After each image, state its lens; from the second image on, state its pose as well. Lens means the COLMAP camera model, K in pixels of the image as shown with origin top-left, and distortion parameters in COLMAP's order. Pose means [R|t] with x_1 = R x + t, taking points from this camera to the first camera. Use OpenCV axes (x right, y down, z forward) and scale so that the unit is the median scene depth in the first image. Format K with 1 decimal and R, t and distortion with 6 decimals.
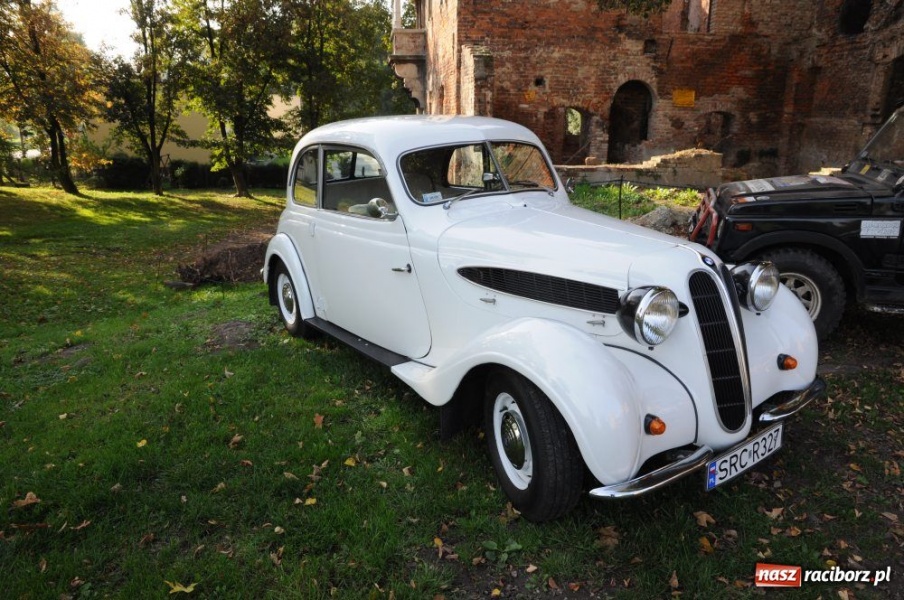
lens RADIAL K [[586.3, 0, 459.3], [0, 586.3, 300.9], [0, 0, 1]] dist [-0.036545, 0.011918]
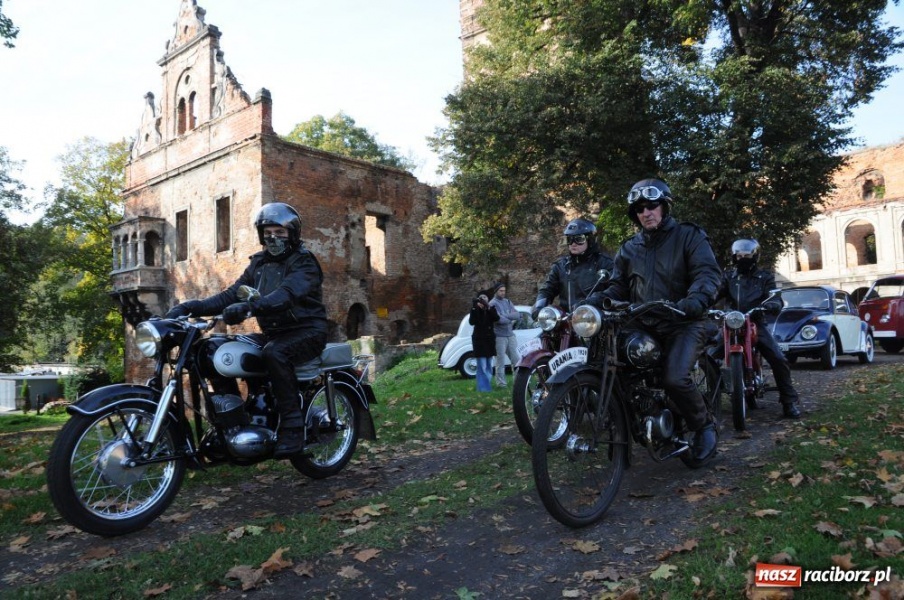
lens RADIAL K [[629.8, 0, 446.2], [0, 629.8, 309.9], [0, 0, 1]] dist [-0.128168, 0.075971]
pose [[0.724457, -0.016097, 0.689132, -0.708998], [0.256018, 0.934500, -0.247313, 0.126286], [-0.640013, 0.355598, 0.681126, -0.320129]]
